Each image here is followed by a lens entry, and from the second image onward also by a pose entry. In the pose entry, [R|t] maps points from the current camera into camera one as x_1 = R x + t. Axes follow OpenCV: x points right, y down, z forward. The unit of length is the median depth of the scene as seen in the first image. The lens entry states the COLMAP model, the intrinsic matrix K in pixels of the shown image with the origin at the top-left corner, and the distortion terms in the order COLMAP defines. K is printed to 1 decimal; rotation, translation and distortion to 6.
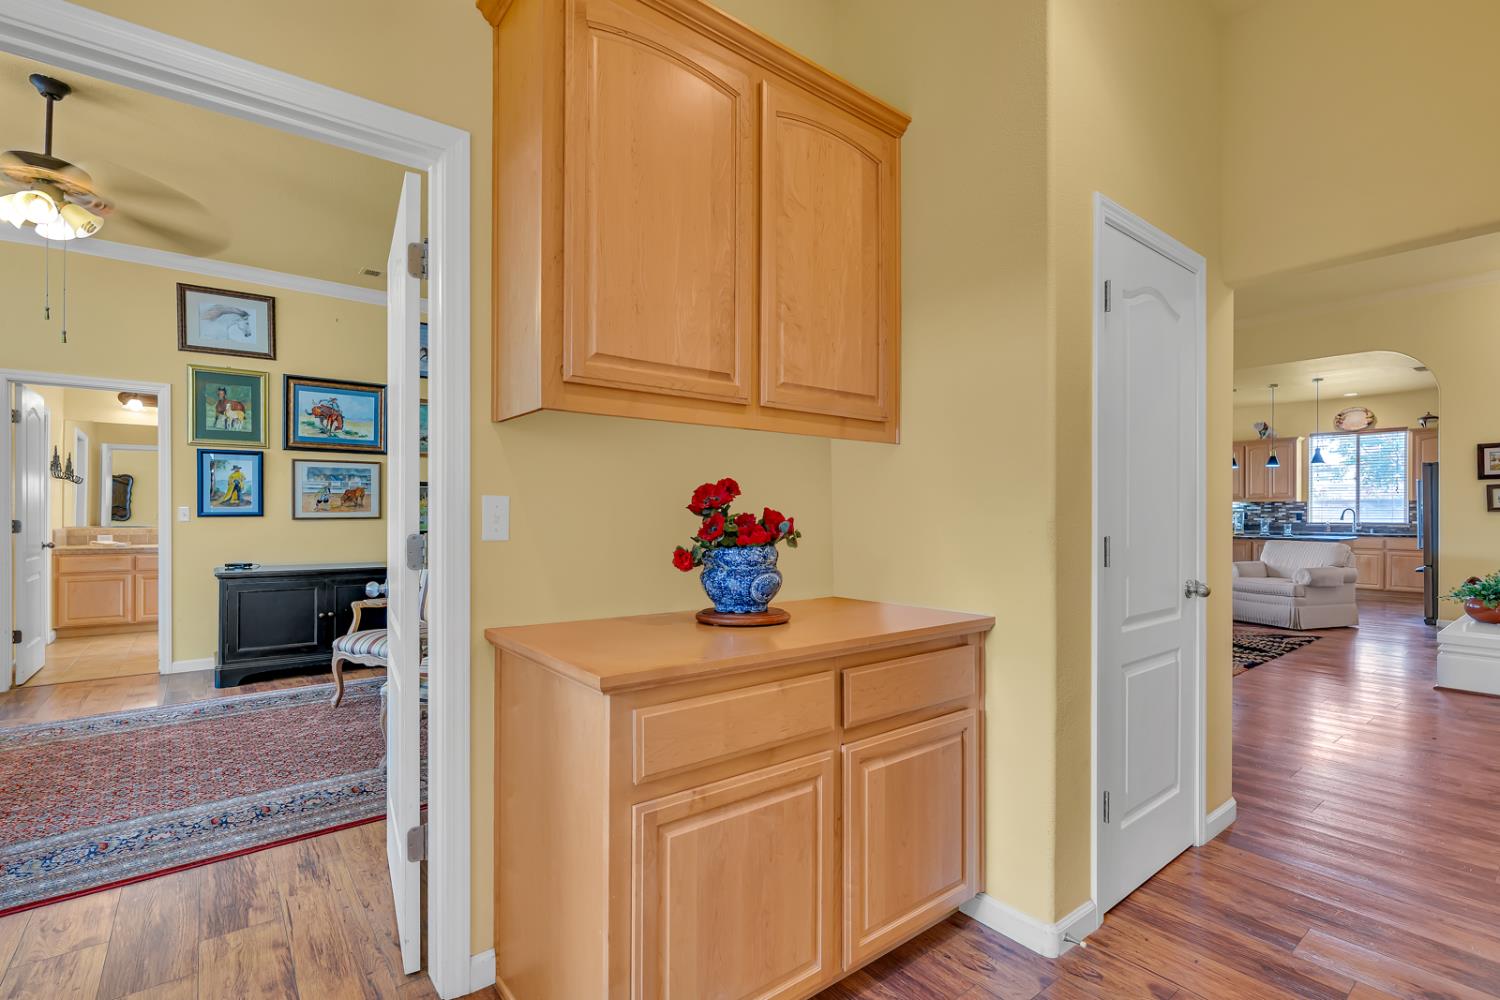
lens RADIAL K [[679.4, 0, 765.2], [0, 679.4, 512.9], [0, 0, 1]] dist [-0.006124, 0.002476]
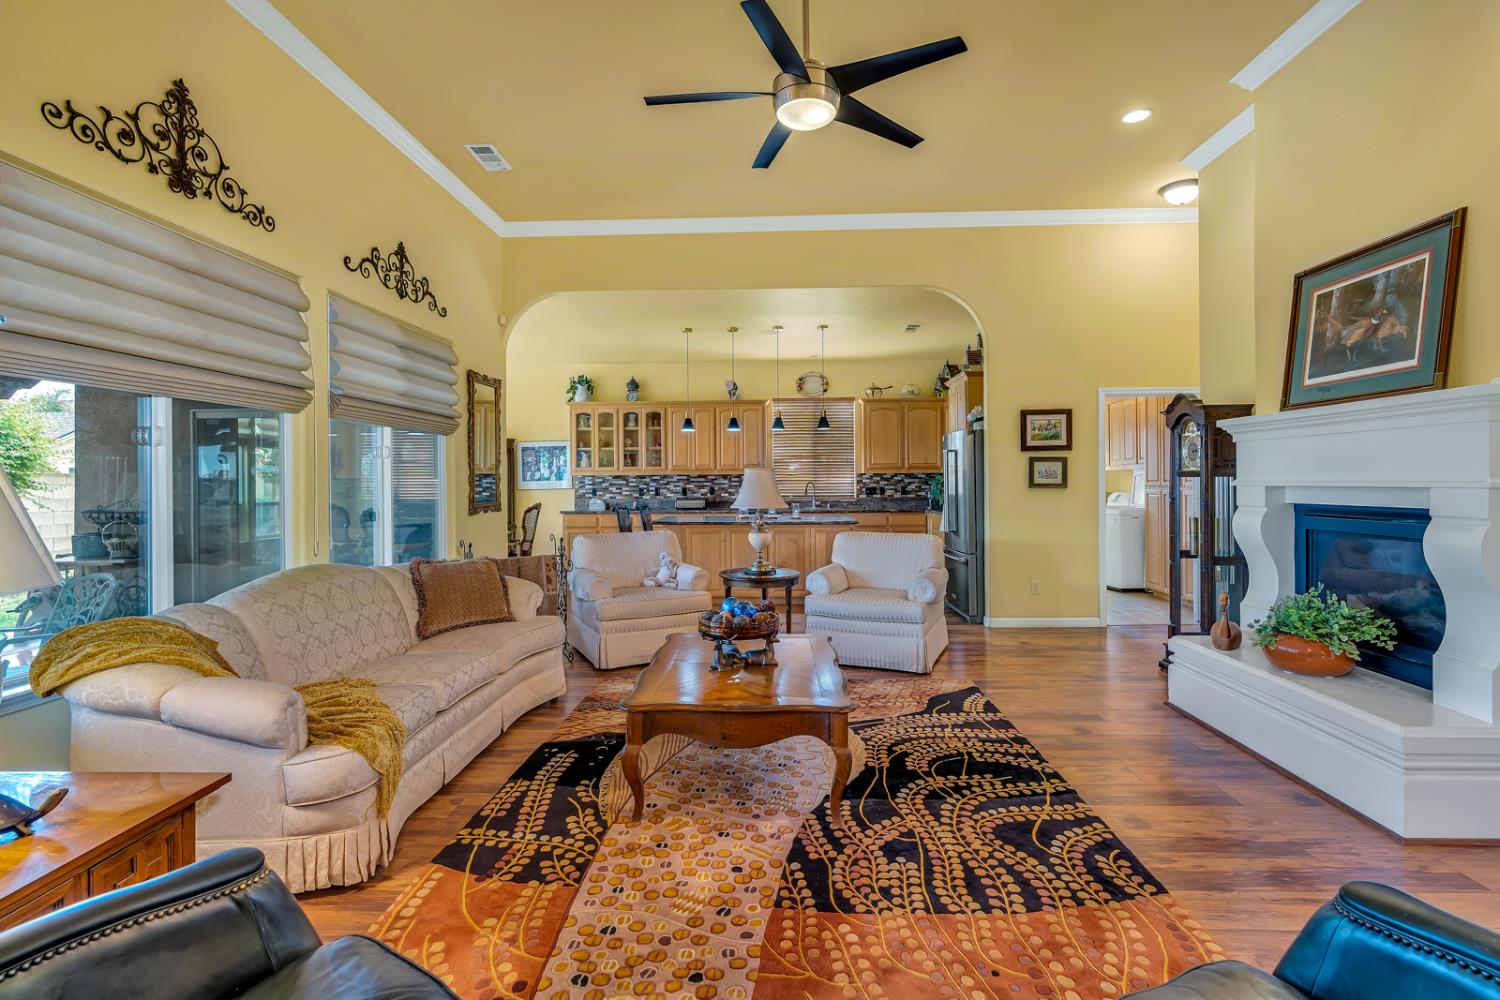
lens RADIAL K [[679.4, 0, 760.9], [0, 679.4, 480.9], [0, 0, 1]] dist [-0.006124, 0.002476]
pose [[0.650116, -0.009339, 0.759777, 0.112168], [0.009865, 0.999944, 0.003850, -0.011150], [-0.759771, 0.004992, 0.650172, 0.430420]]
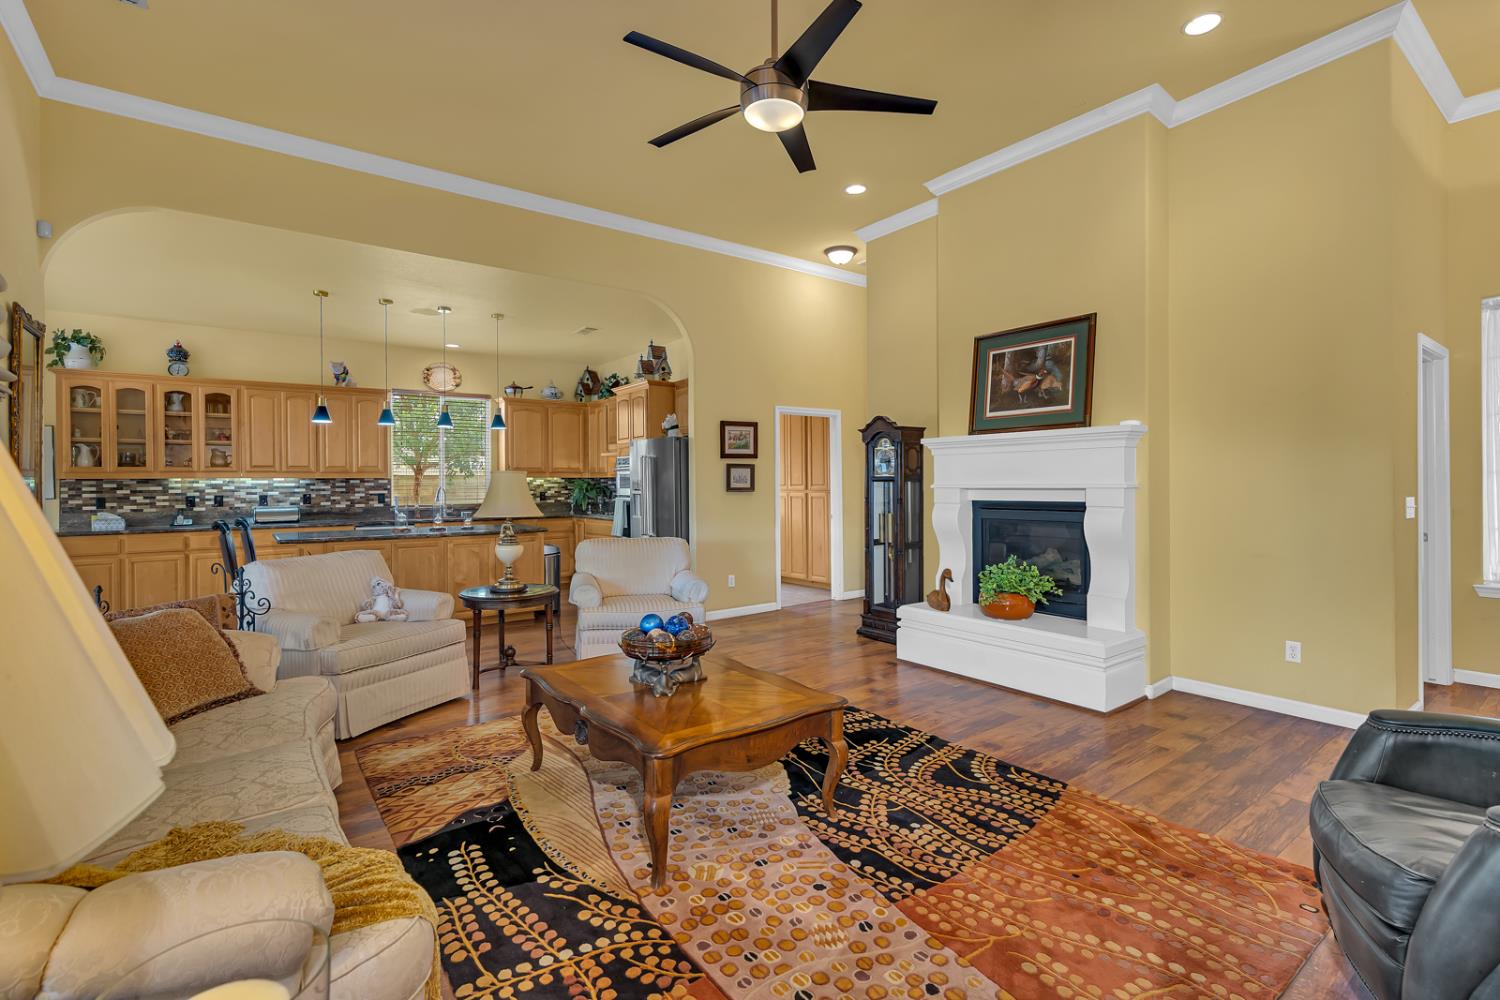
lens RADIAL K [[679.4, 0, 741.3], [0, 679.4, 481.2], [0, 0, 1]] dist [-0.006124, 0.002476]
pose [[0.038122, -0.001828, 0.999271, 0.064831], [0.007805, 0.999968, 0.001532, -0.011405], [-0.999243, 0.007741, 0.038135, 0.583465]]
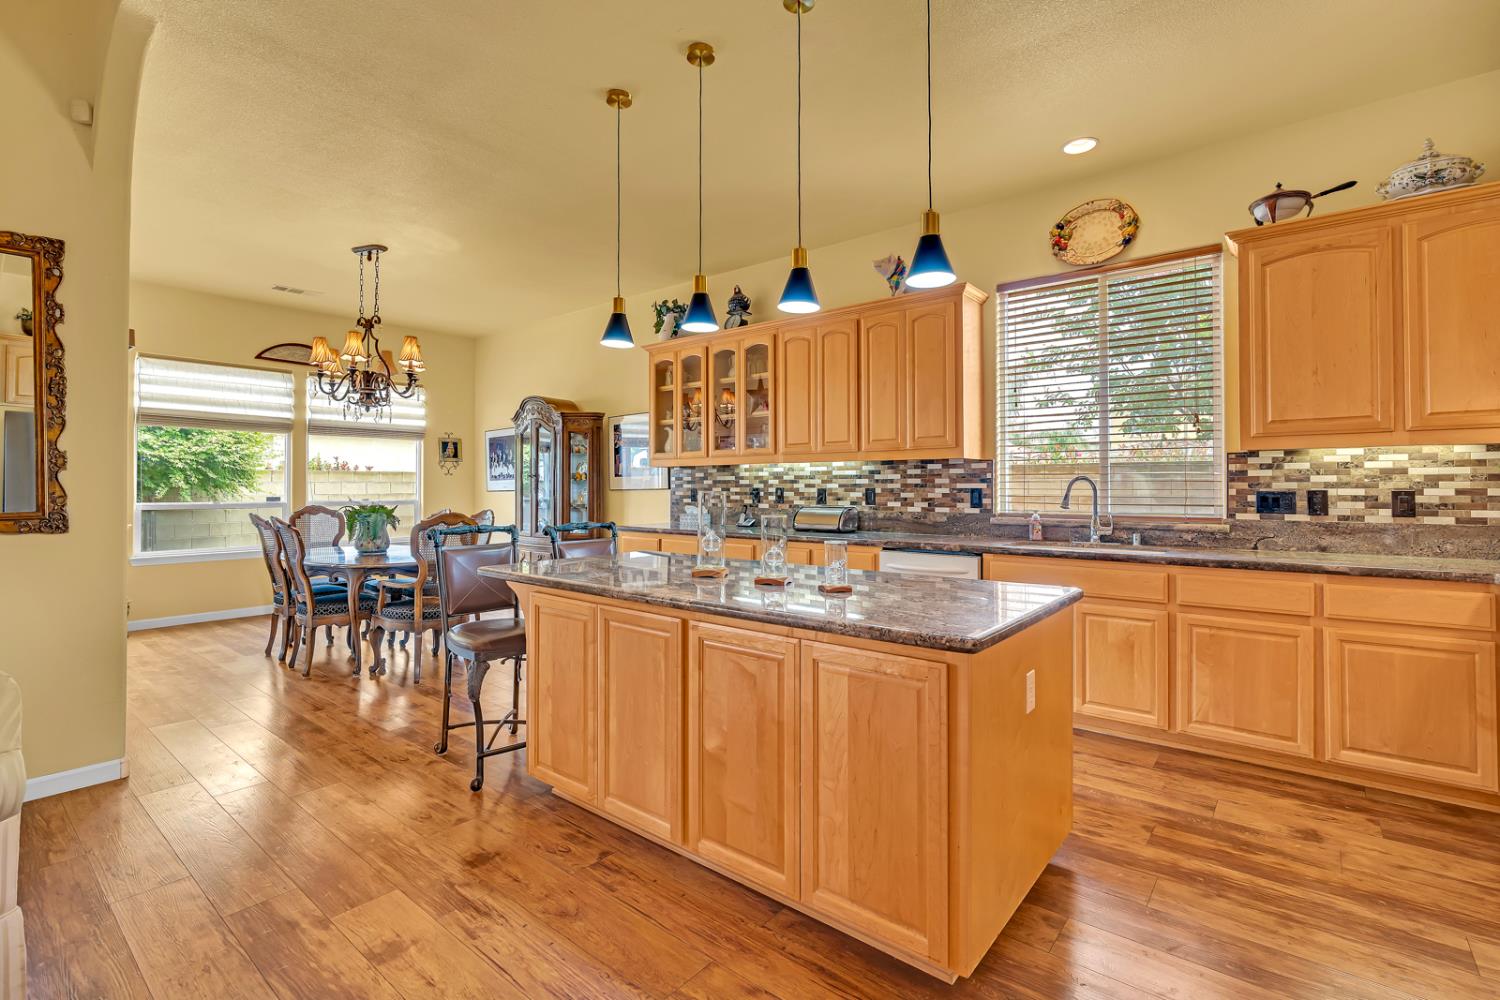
lens RADIAL K [[679.4, 0, 757.6], [0, 679.4, 484.9], [0, 0, 1]] dist [-0.006124, 0.002476]
pose [[0.974917, -0.008741, 0.222399, 0.582624], [0.008378, 0.999962, 0.002577, -0.003949], [-0.222413, -0.000649, 0.974952, 0.651207]]
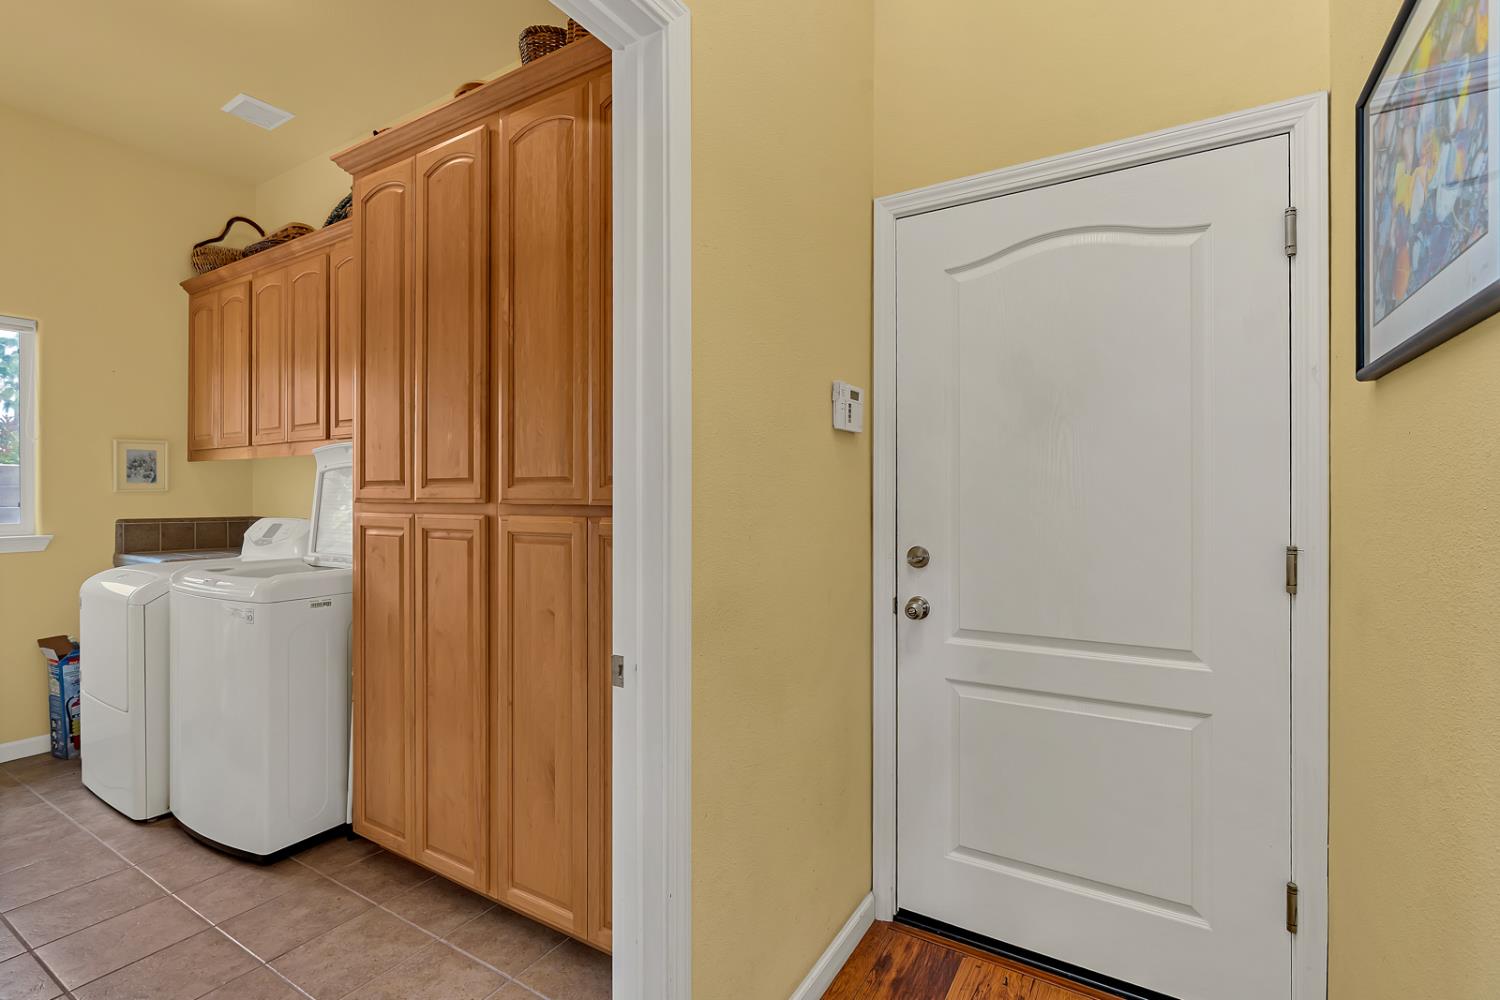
lens RADIAL K [[679.4, 0, 746.6], [0, 679.4, 494.5], [0, 0, 1]] dist [-0.006124, 0.002476]
pose [[-0.350593, -0.007518, 0.936498, 0.635576], [-0.004265, 0.999970, 0.006430, -0.003399], [-0.936518, -0.001740, -0.350615, 0.539368]]
